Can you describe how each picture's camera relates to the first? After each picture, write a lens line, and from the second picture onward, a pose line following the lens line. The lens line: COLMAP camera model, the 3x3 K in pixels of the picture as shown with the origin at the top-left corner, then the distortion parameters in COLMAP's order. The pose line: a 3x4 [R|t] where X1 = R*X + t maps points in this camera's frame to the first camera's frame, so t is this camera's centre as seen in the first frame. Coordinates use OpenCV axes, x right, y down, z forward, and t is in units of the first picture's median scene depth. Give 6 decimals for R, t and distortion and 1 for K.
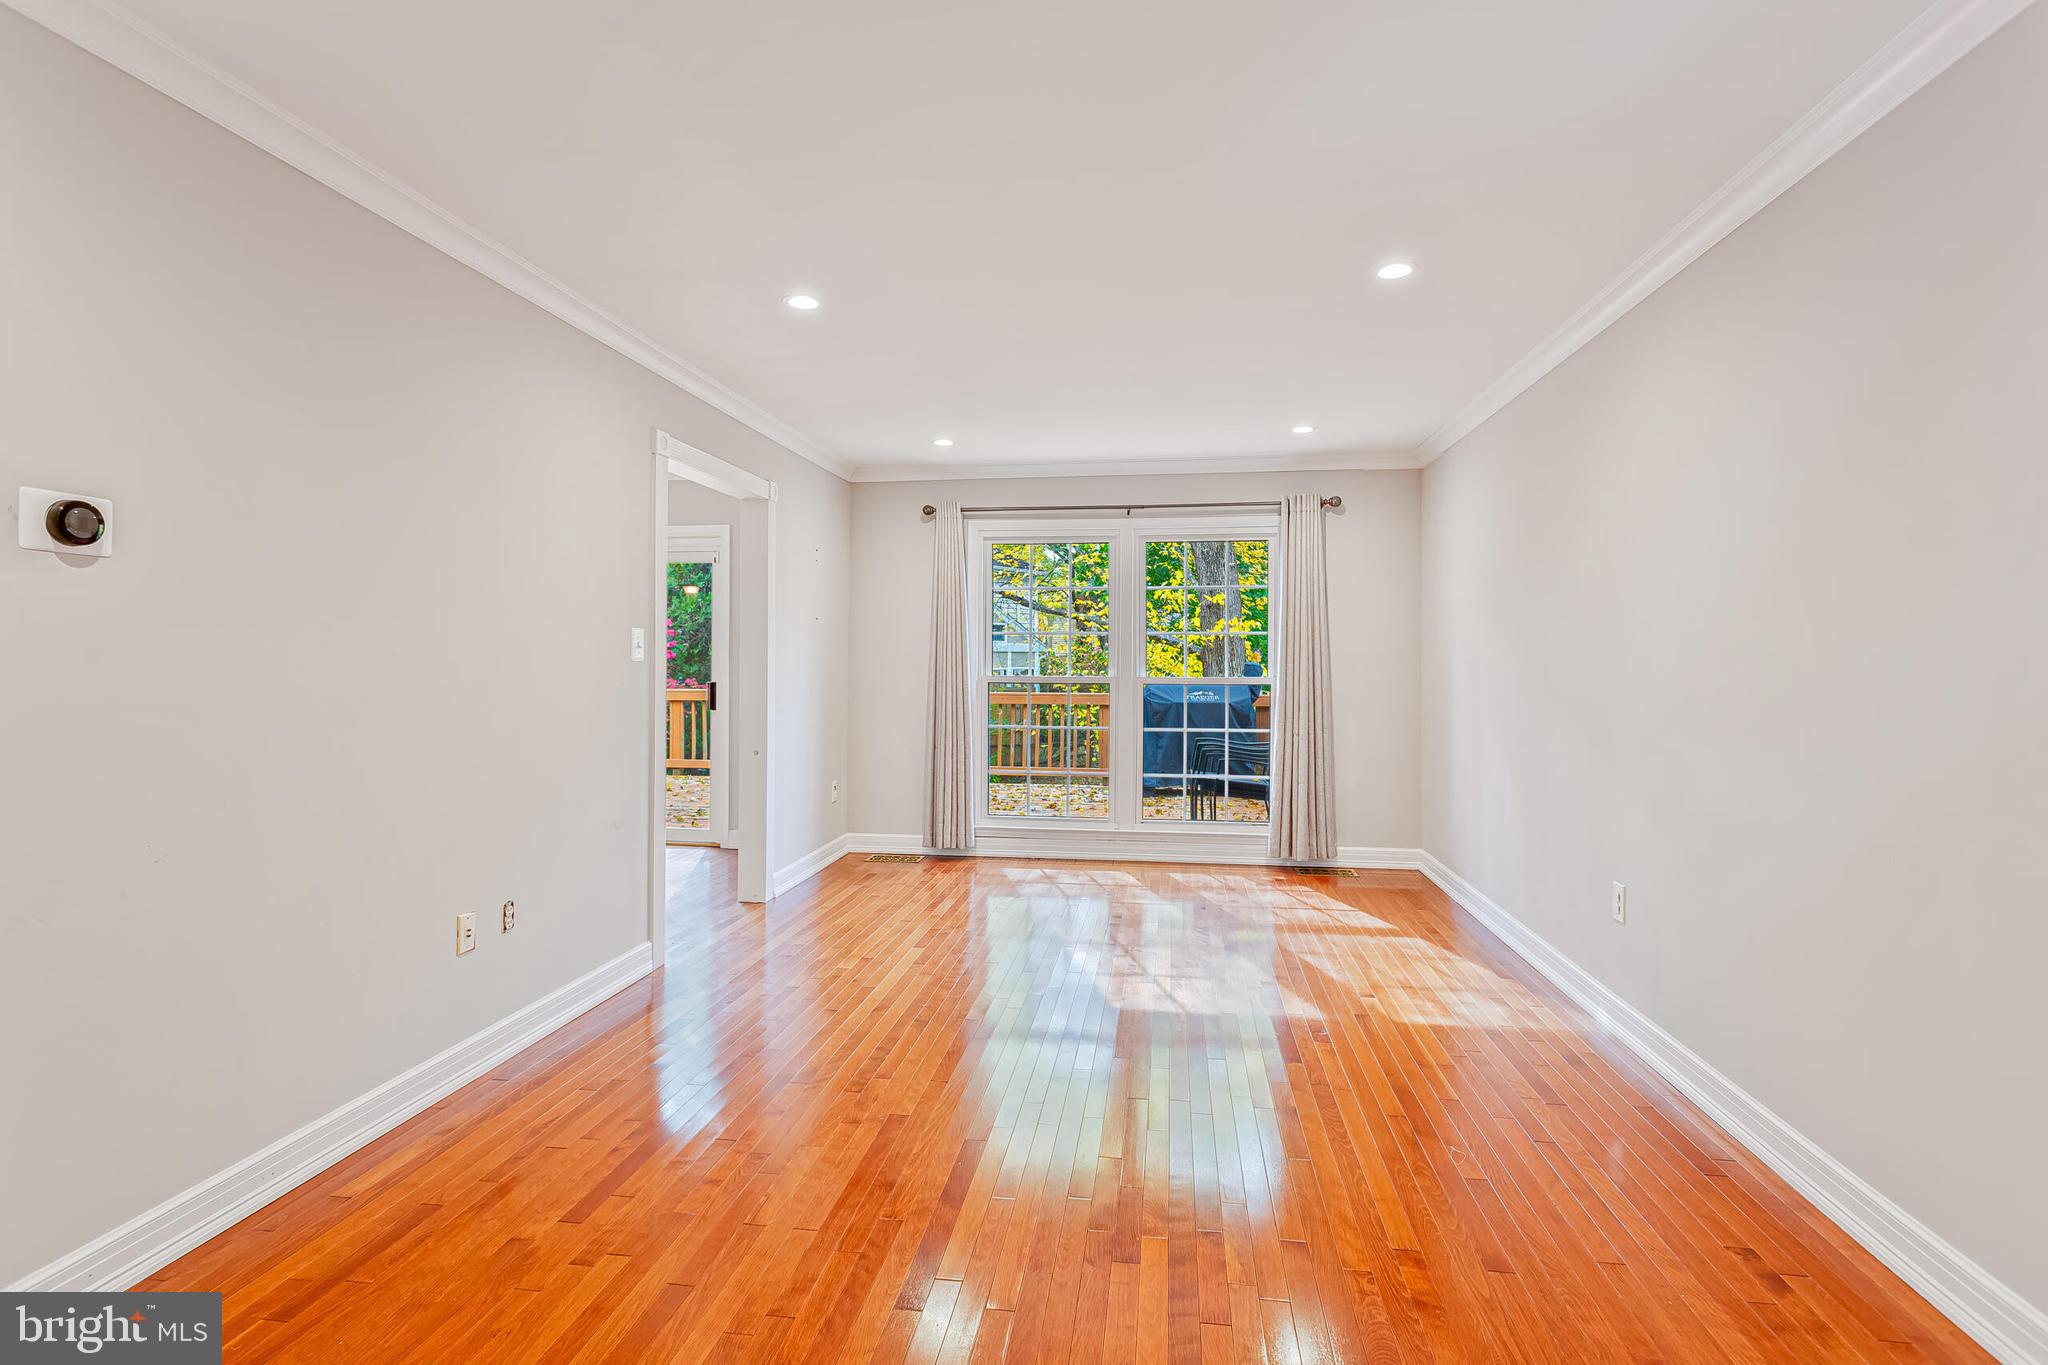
lens RADIAL K [[964.6, 0, 1032.3], [0, 964.6, 661.8], [0, 0, 1]] dist [0.002050, 0.002079]
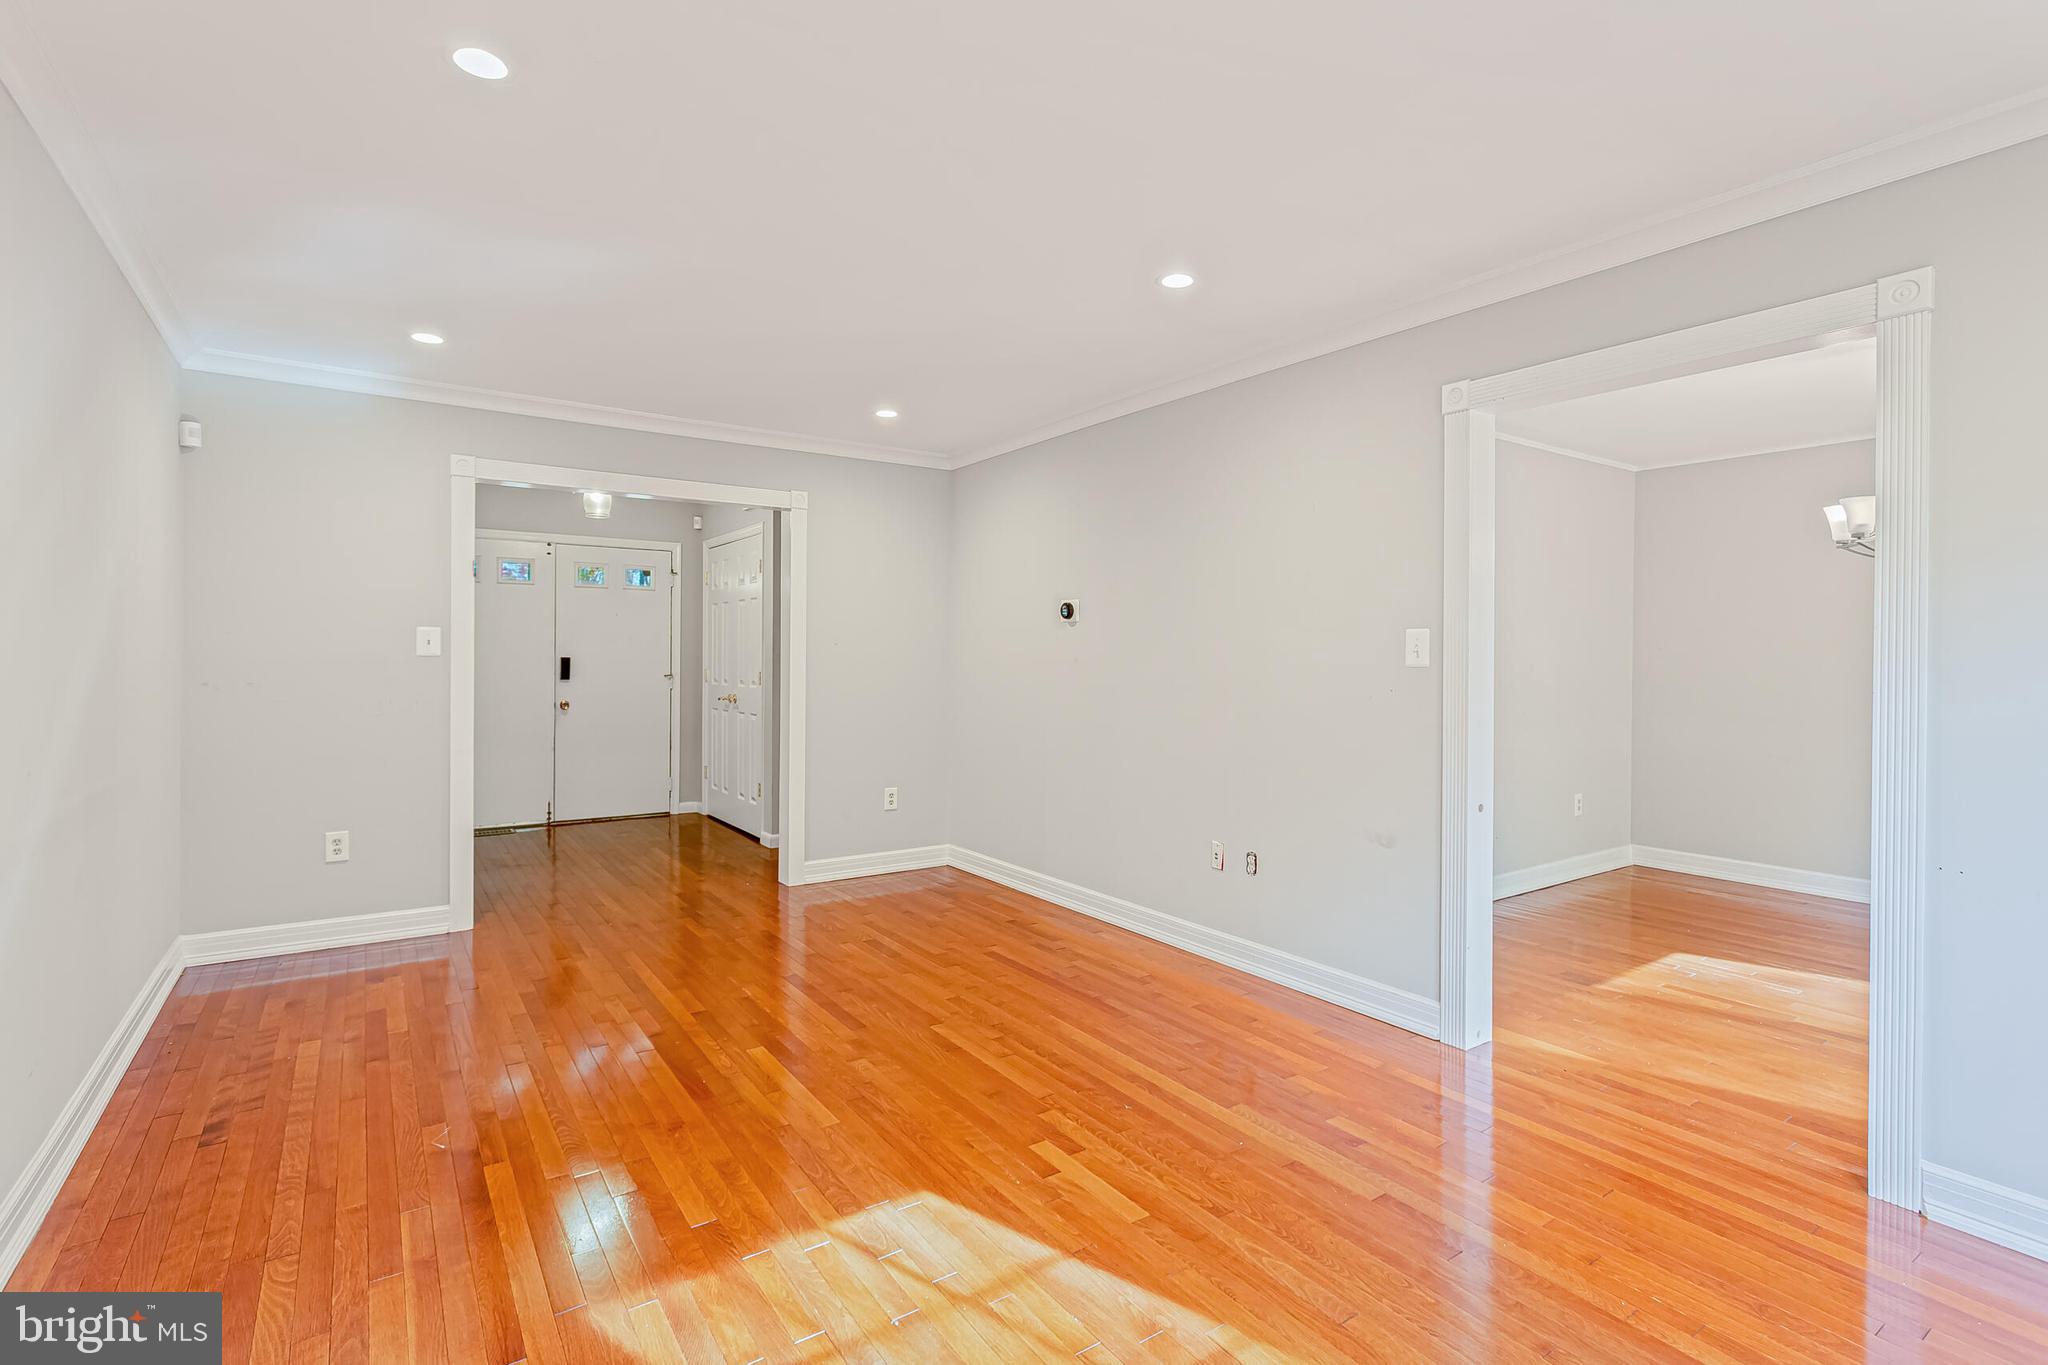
lens RADIAL K [[964.6, 0, 1032.3], [0, 964.6, 661.8], [0, 0, 1]] dist [0.002050, 0.002079]
pose [[-0.733327, -0.005331, -0.679855, 0.587357], [-0.009378, 0.999953, 0.002274, -0.004239], [0.679811, 0.008043, -0.733343, 1.880351]]
